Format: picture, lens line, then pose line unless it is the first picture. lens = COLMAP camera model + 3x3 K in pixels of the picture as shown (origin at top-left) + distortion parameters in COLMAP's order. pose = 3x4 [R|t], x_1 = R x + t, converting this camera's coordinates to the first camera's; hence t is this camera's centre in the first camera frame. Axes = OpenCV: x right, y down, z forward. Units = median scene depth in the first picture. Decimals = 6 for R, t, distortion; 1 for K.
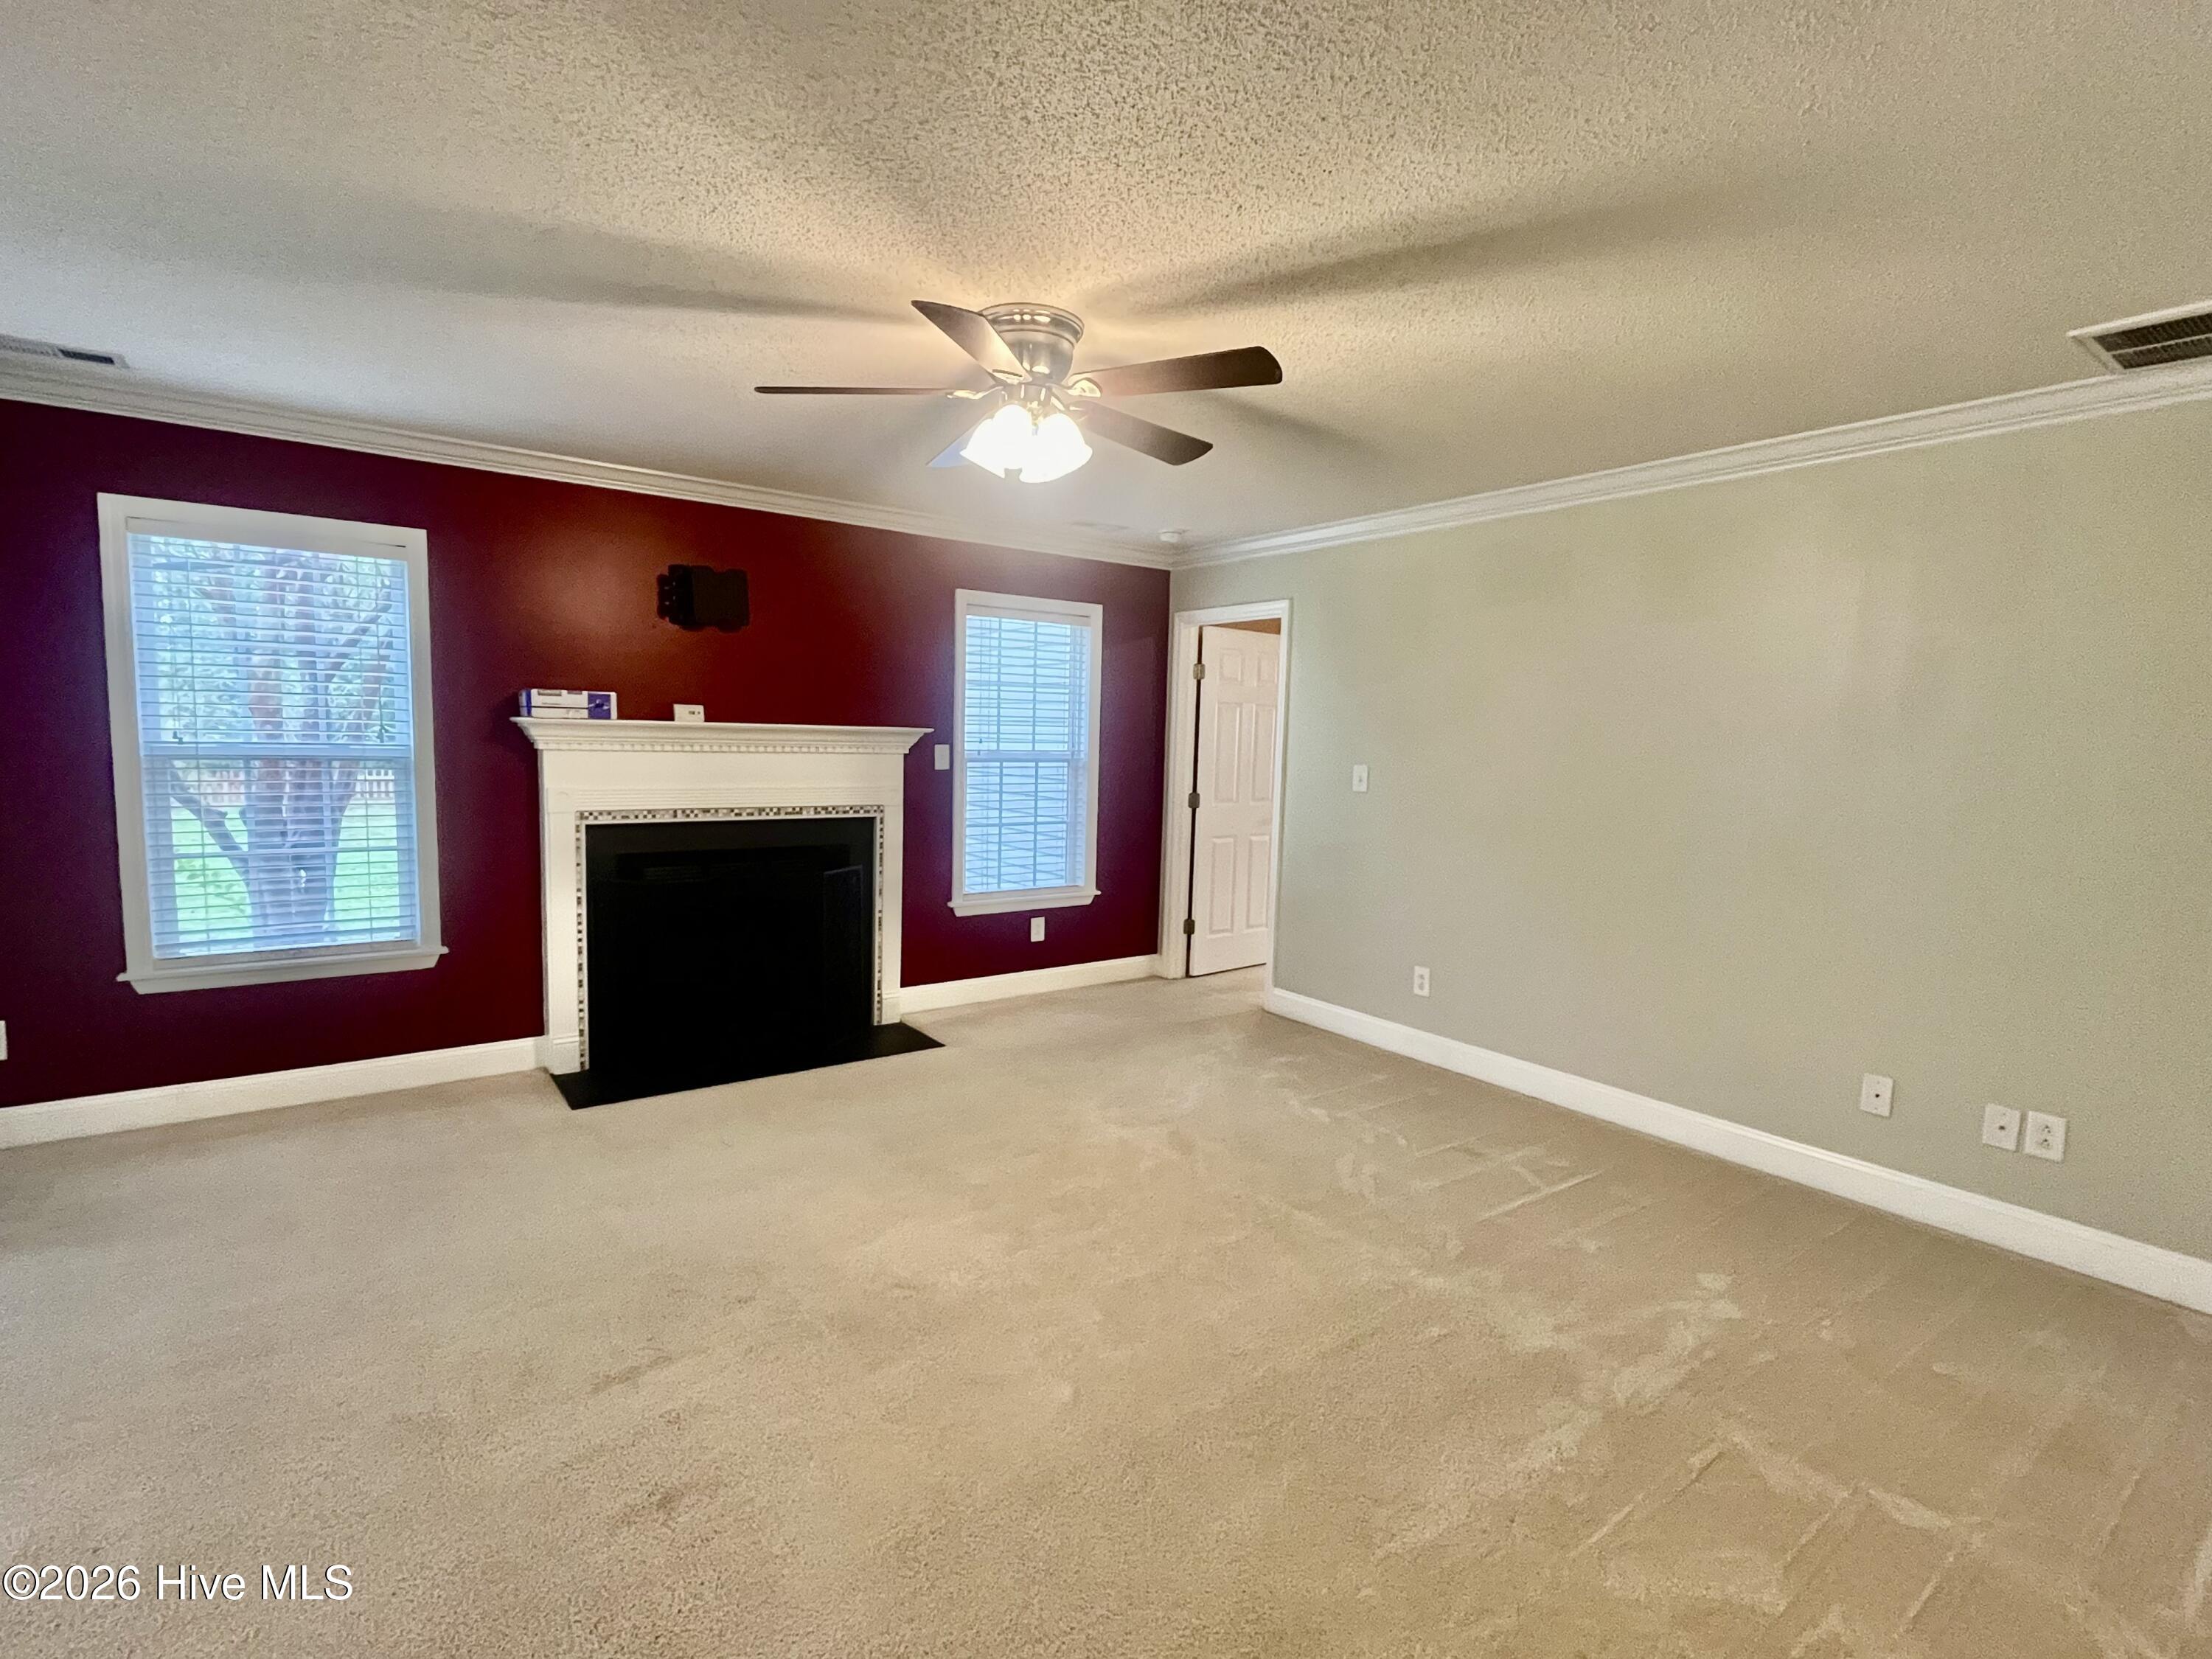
lens RADIAL K [[1048.1, 0, 1106.0], [0, 1048.1, 829.5], [0, 0, 1]] dist [-0.001266, 0.000218]
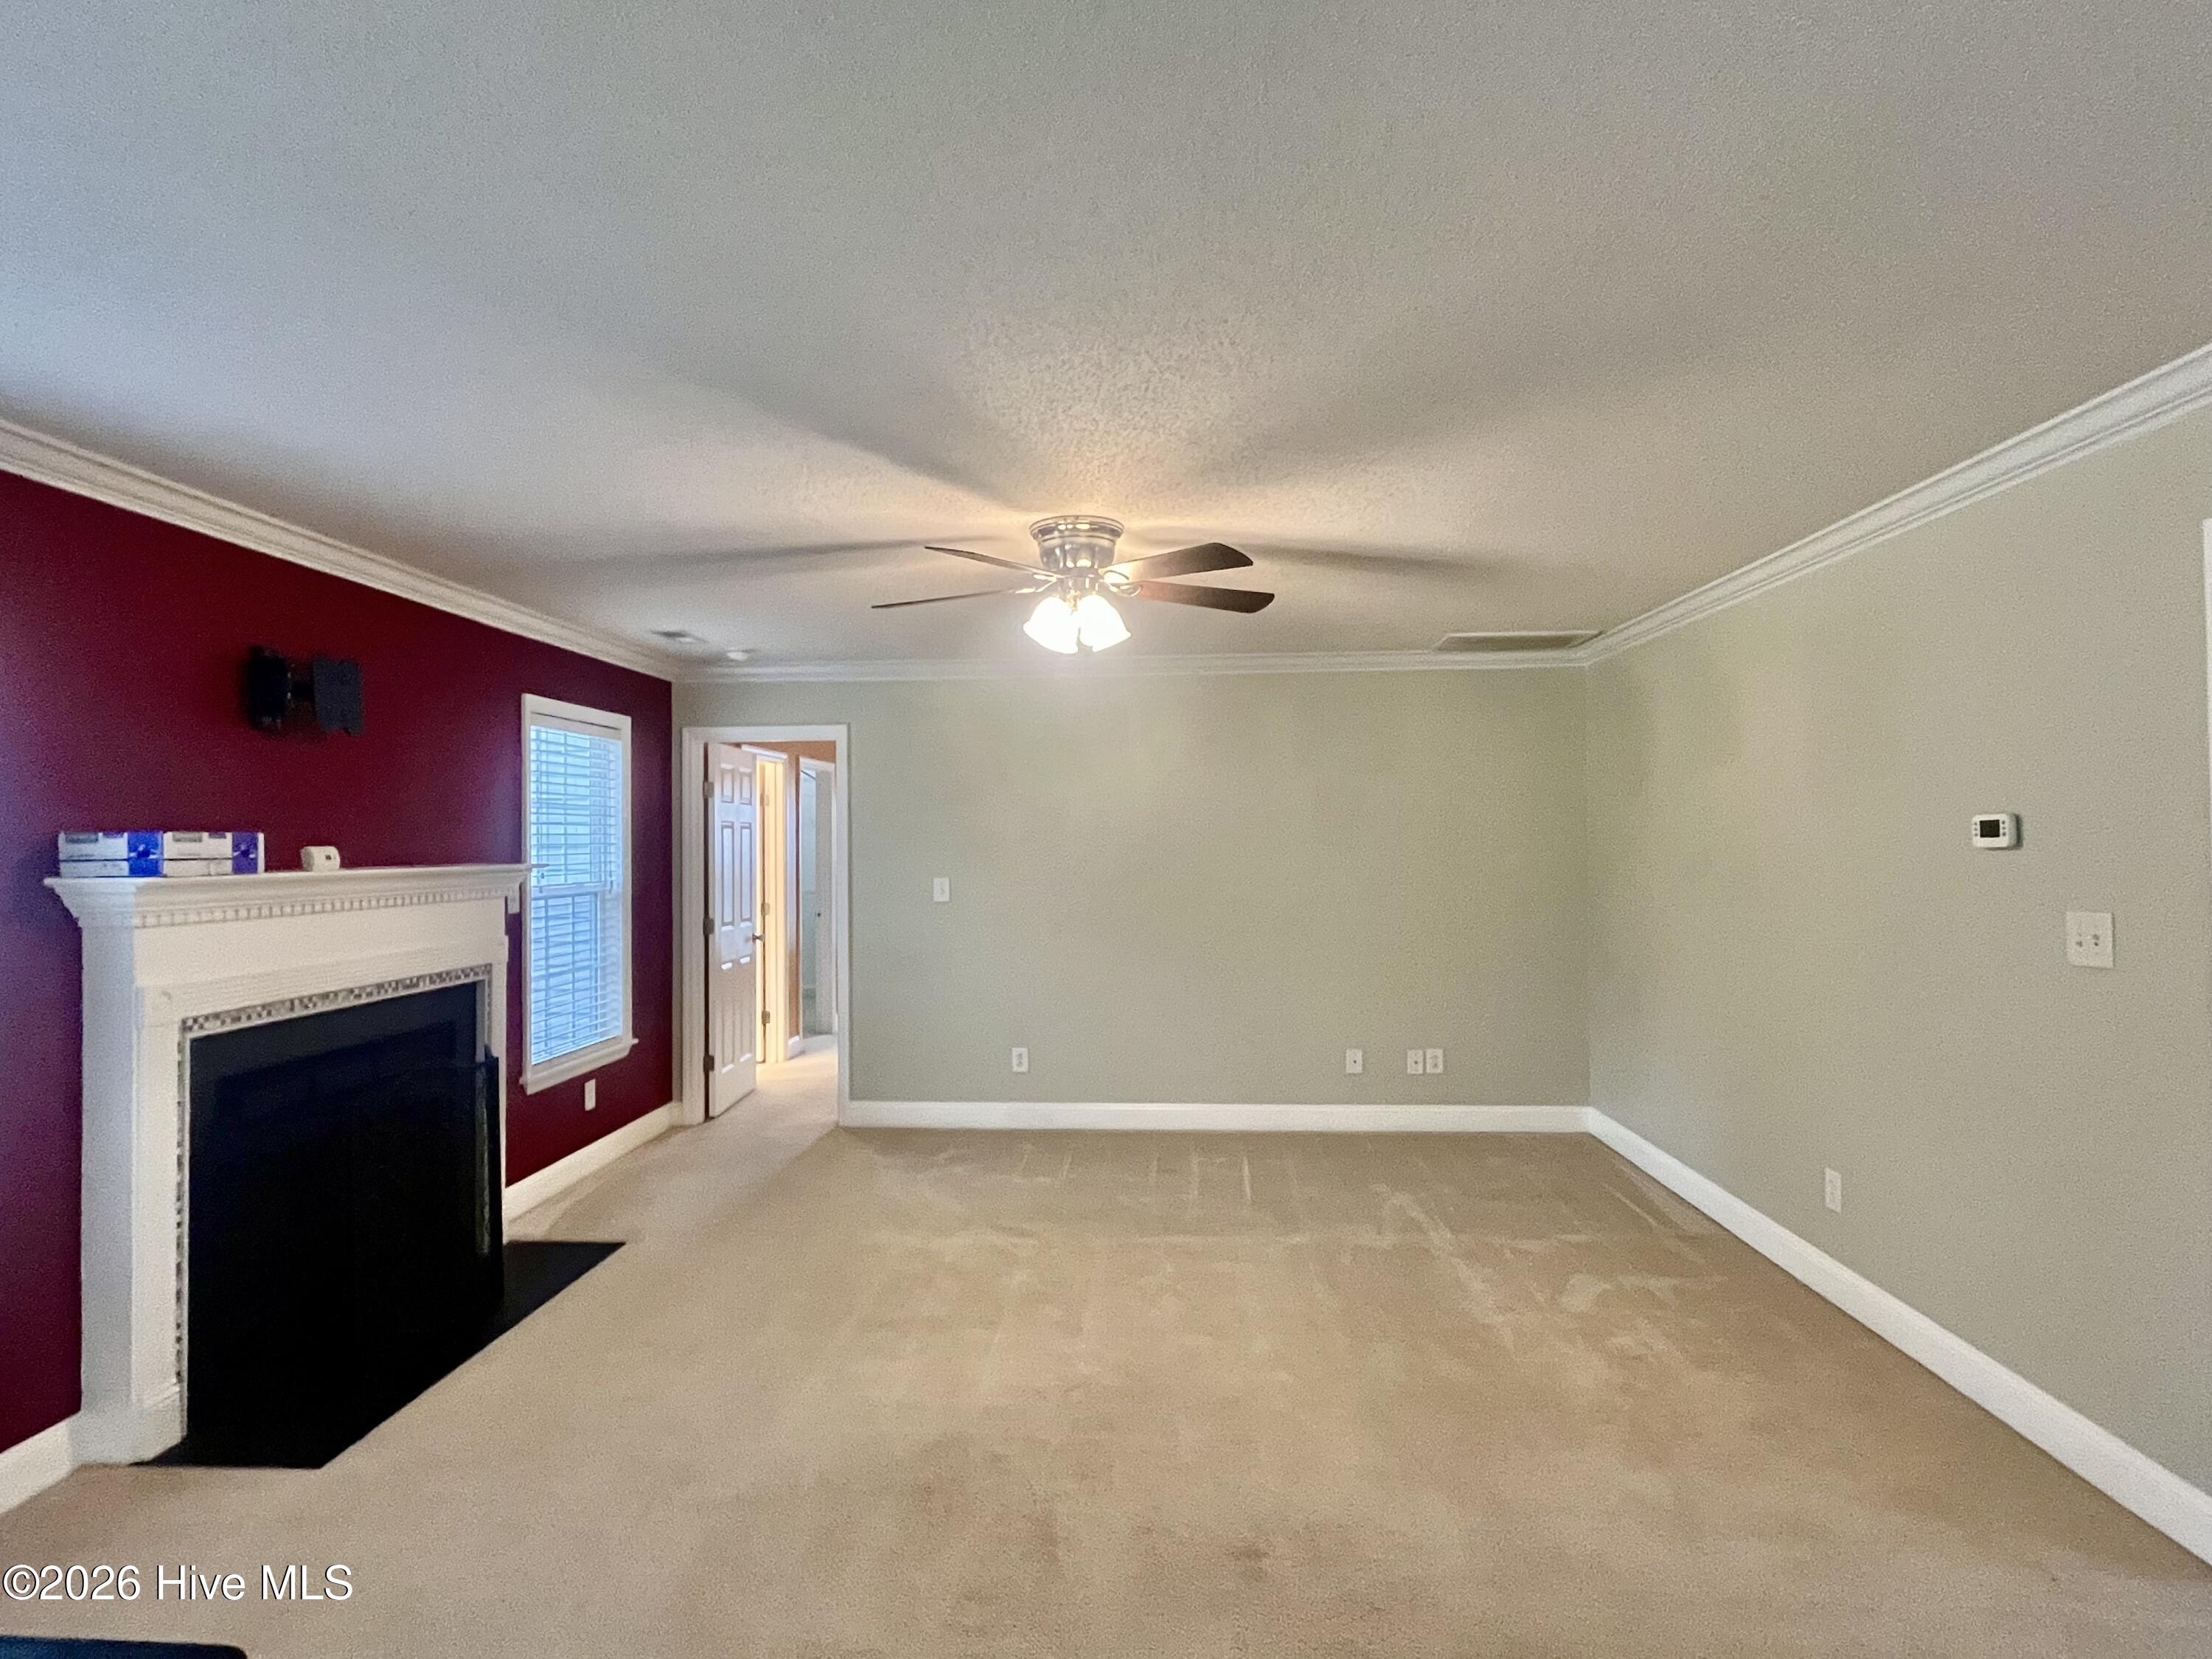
lens RADIAL K [[1119.5, 0, 1106.0], [0, 1119.5, 829.5], [0, 0, 1]] dist [0.001414, 0.000188]
pose [[0.636242, -0.024105, 0.771113, -0.650200], [0.096445, 0.994156, -0.048499, -0.043812], [-0.765437, 0.105226, 0.634849, 0.121576]]
